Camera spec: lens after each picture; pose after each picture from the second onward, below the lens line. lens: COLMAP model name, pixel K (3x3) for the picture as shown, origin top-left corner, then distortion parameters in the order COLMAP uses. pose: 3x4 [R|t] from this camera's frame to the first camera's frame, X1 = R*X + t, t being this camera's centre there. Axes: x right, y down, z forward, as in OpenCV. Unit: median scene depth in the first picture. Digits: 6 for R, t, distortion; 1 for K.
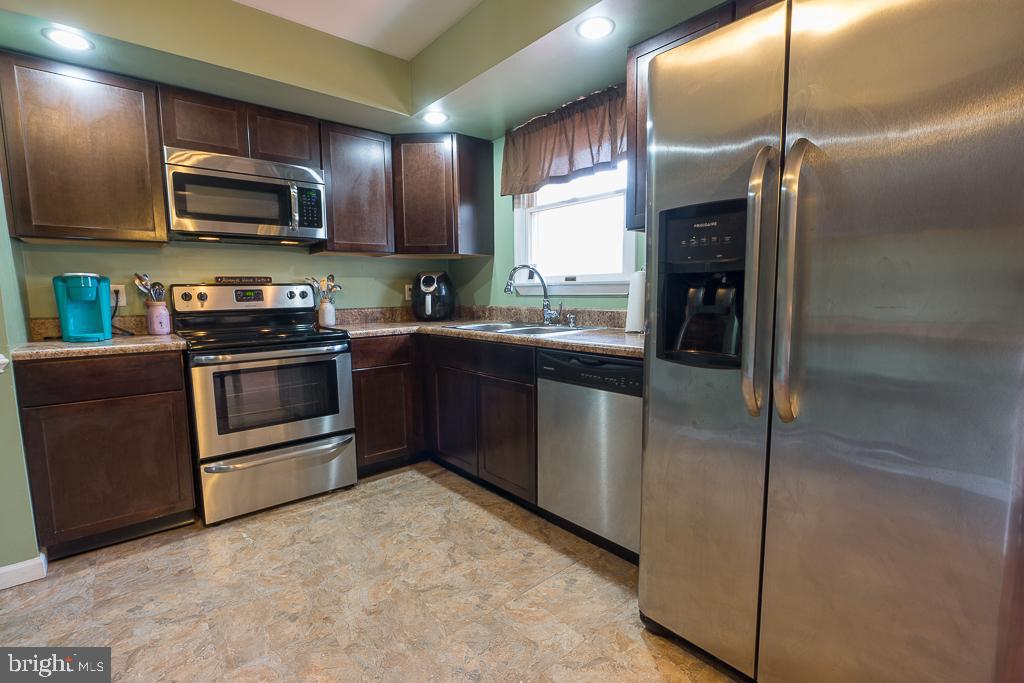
lens RADIAL K [[463.9, 0, 514.2], [0, 463.9, 344.3], [0, 0, 1]] dist [-0.013938, 0.000087]
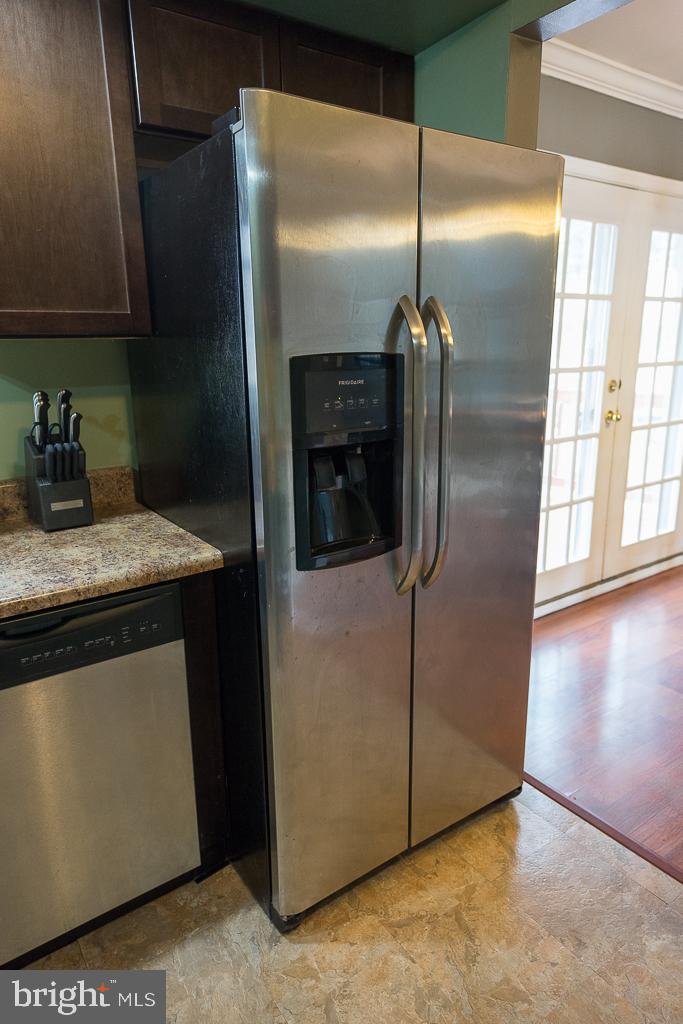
lens RADIAL K [[649.8, 0, 341.5], [0, 649.8, 512.0], [0, 0, 1]] dist [0.008363, 0.002015]
pose [[0.101046, -0.241918, 0.965021, -0.314708], [0.127443, 0.965142, 0.228604, -0.141797], [-0.986685, 0.099886, 0.128355, 0.428000]]
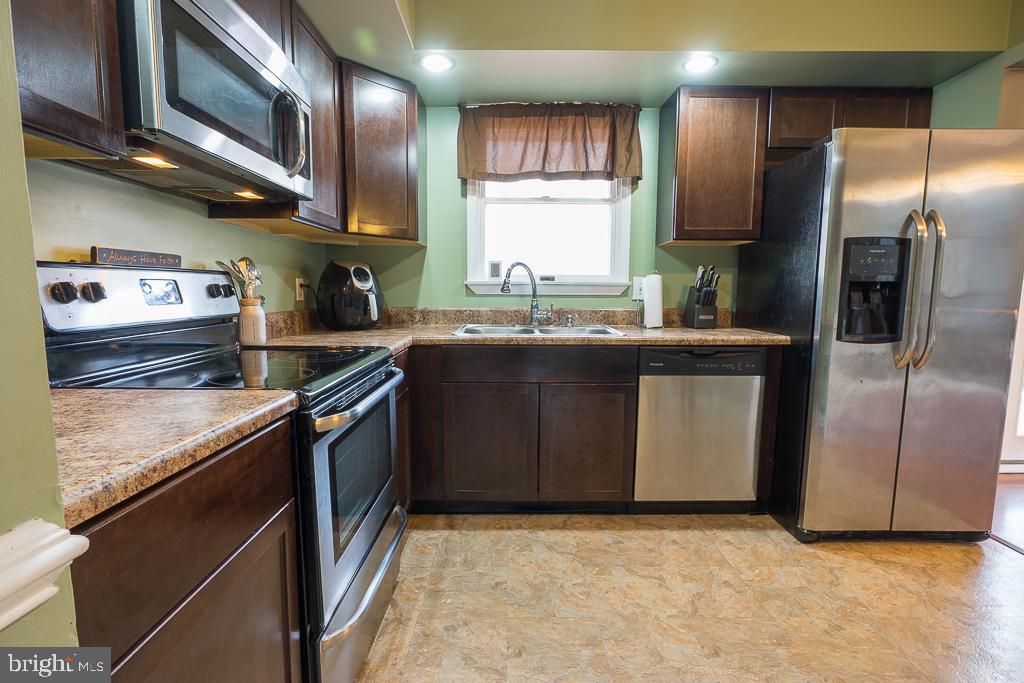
lens RADIAL K [[479.4, 0, 511.9], [0, 479.4, 343.4], [0, 0, 1]] dist [-0.007633, 0.000870]
pose [[0.647585, -0.070589, 0.758717, -0.767651], [0.074255, 0.996807, 0.029362, -0.042034], [-0.758367, 0.037324, 0.650758, 0.427543]]
